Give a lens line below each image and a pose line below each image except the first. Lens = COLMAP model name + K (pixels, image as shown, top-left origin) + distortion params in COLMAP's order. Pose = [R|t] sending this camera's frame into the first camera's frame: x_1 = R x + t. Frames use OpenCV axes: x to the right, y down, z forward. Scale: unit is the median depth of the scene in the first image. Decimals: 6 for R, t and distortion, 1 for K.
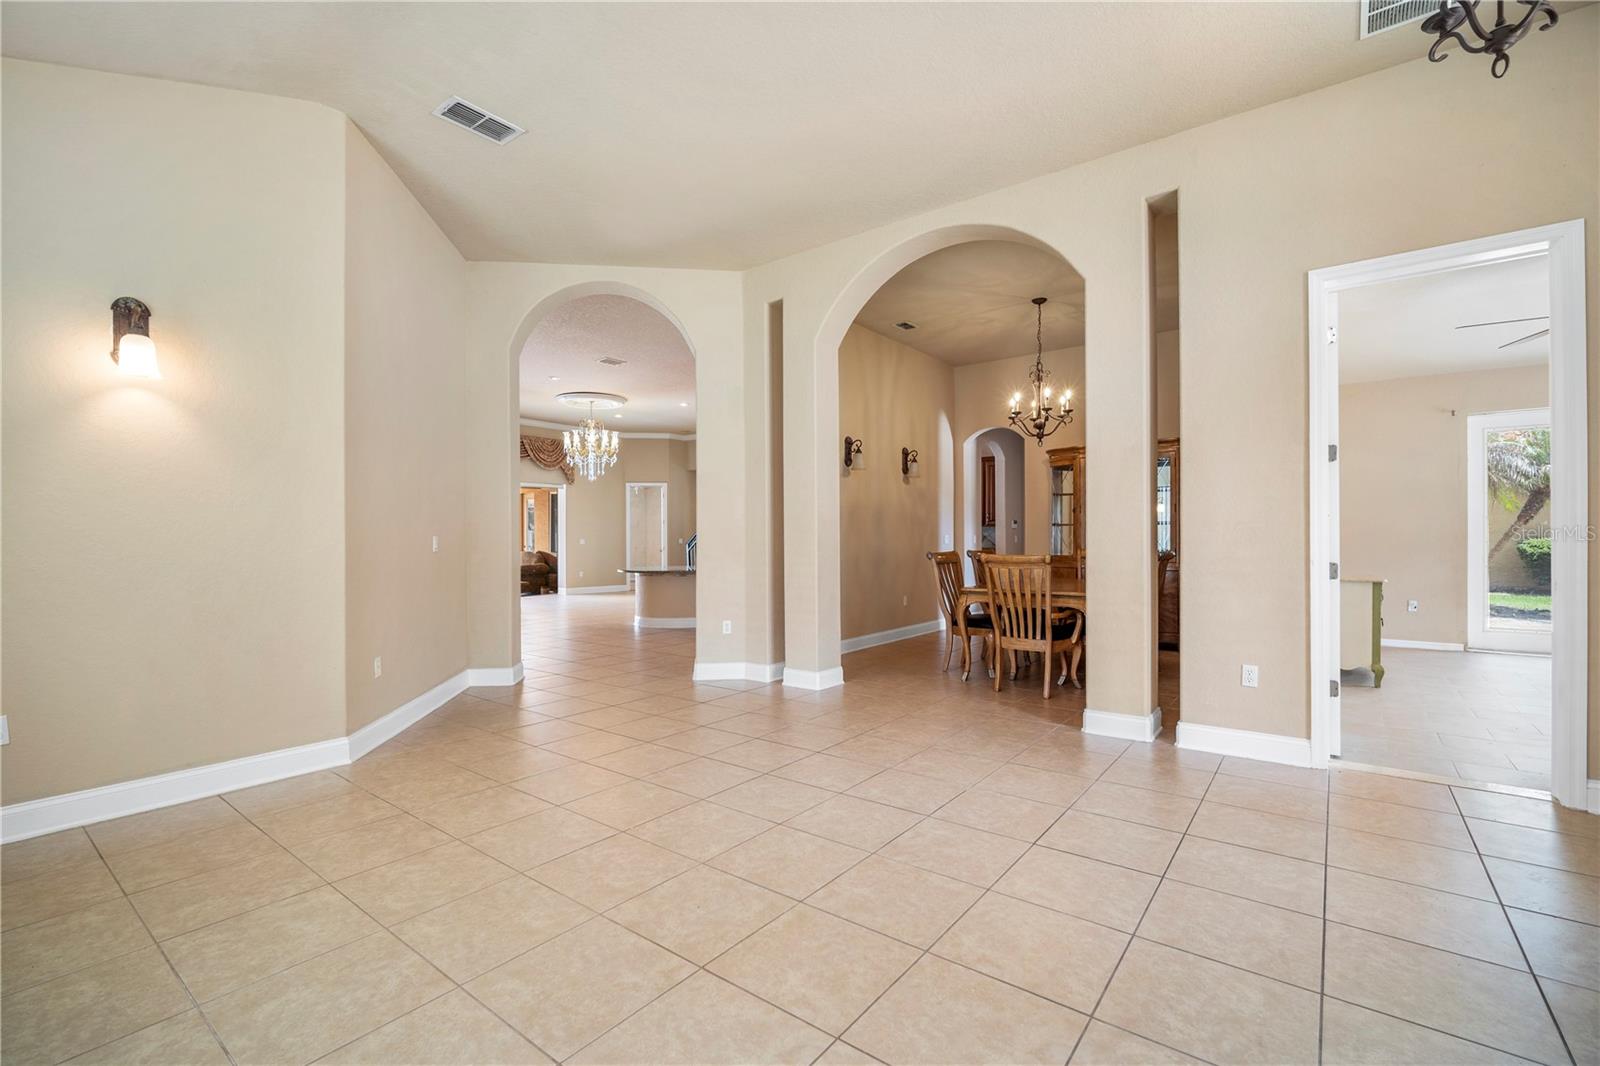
lens RADIAL K [[704.6, 0, 771.1], [0, 704.6, 541.8], [0, 0, 1]] dist [-0.014473, 0.004195]
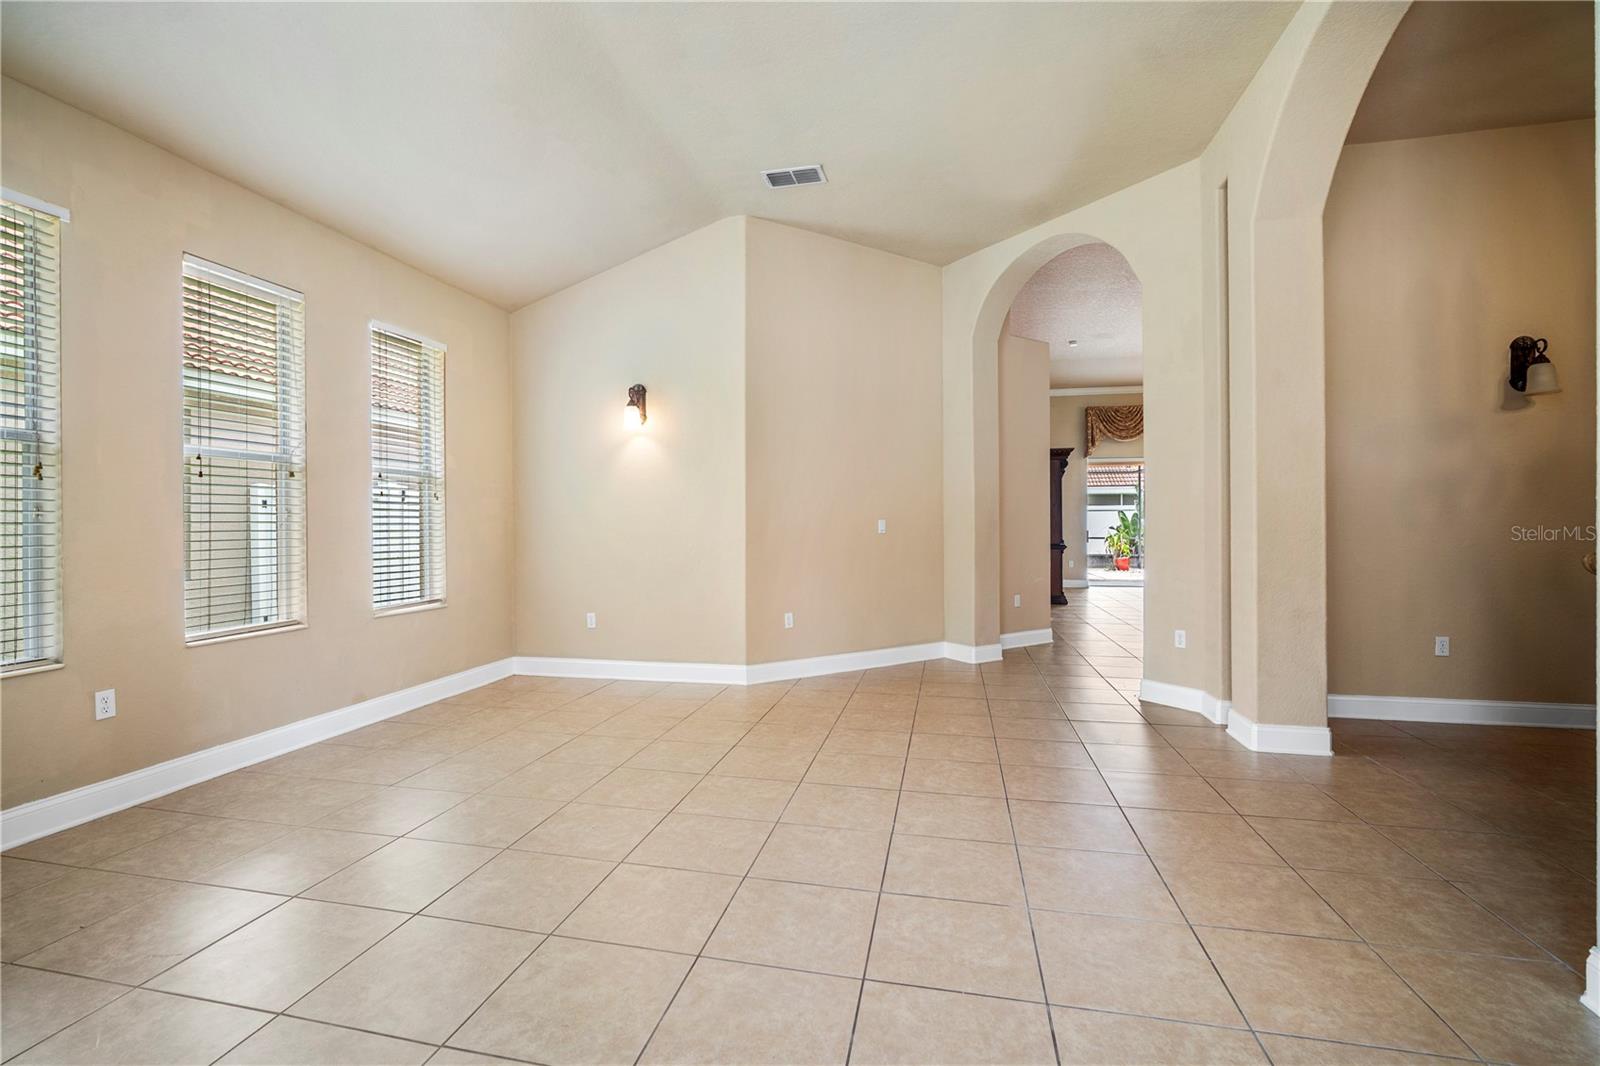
lens RADIAL K [[704.6, 0, 794.0], [0, 704.6, 535.2], [0, 0, 1]] dist [-0.014473, 0.004195]
pose [[0.437465, 0.014930, -0.899111, 0.641785], [0.000332, 0.999859, 0.016764, -0.004357], [0.899235, -0.007632, 0.437399, 0.441921]]
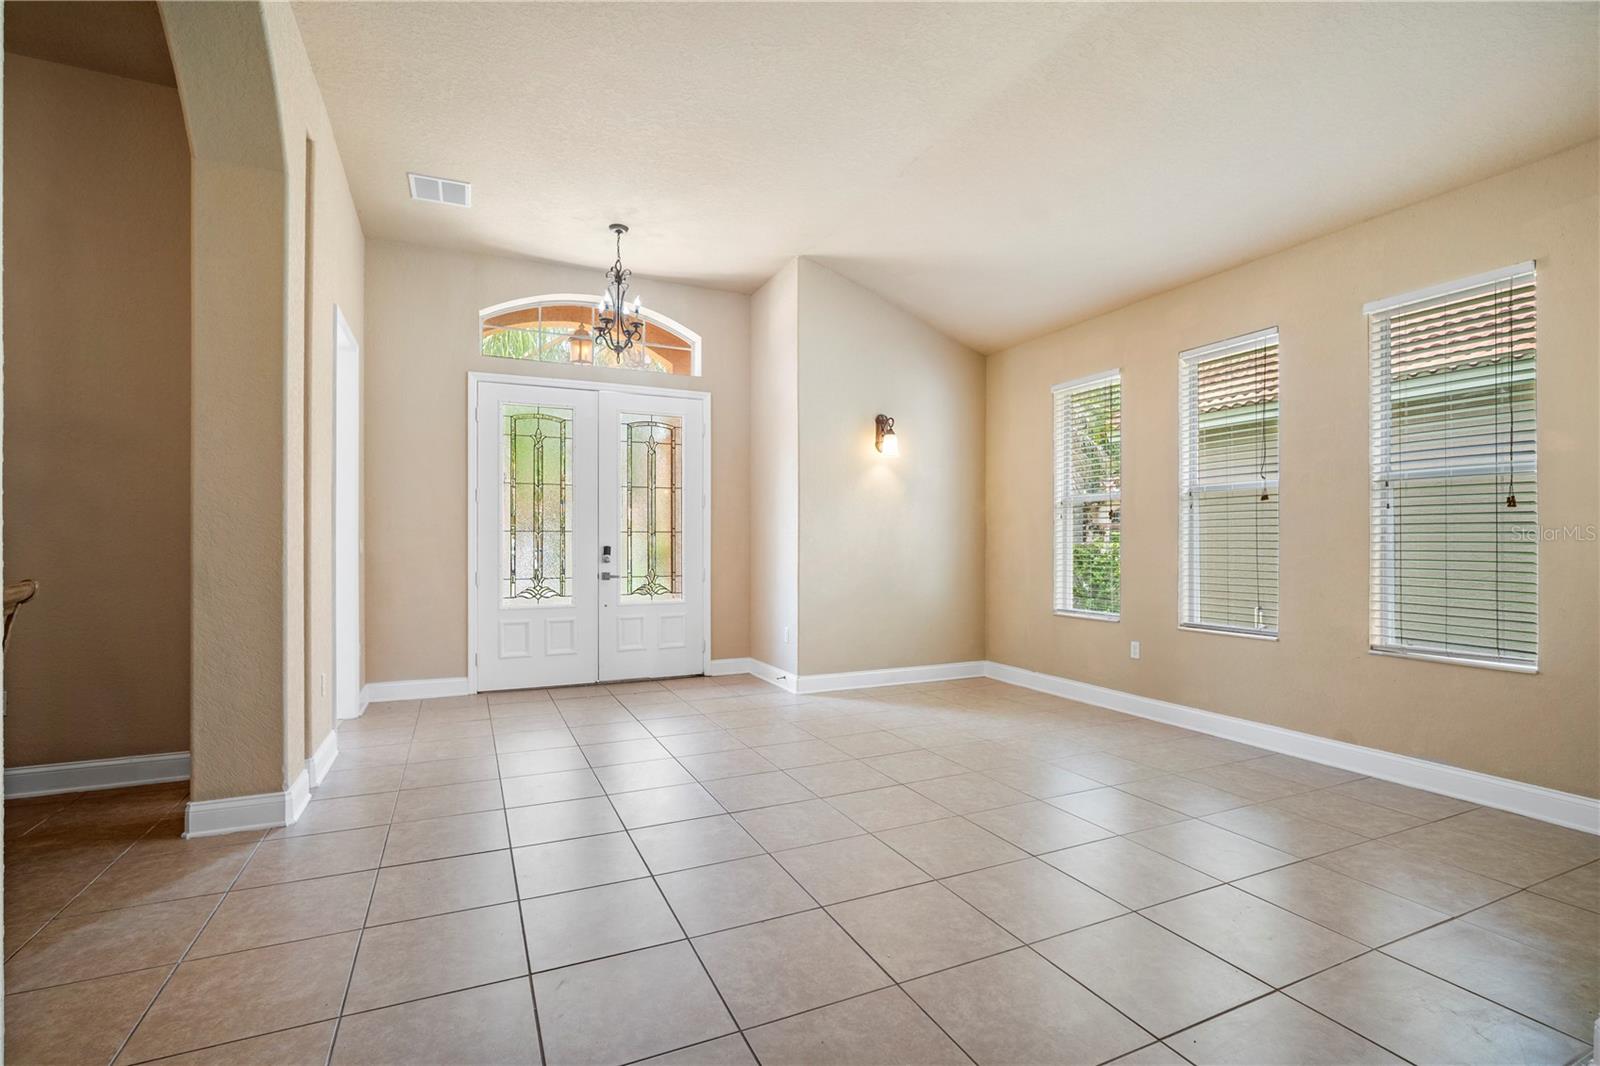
lens RADIAL K [[704.6, 0, 790.7], [0, 704.6, 538.2], [0, 0, 1]] dist [-0.014473, 0.004195]
pose [[-0.895340, 0.006576, 0.445335, -0.331452], [0.004089, 0.999970, -0.006544, -0.007947], [-0.445365, -0.004038, -0.895340, 1.490045]]
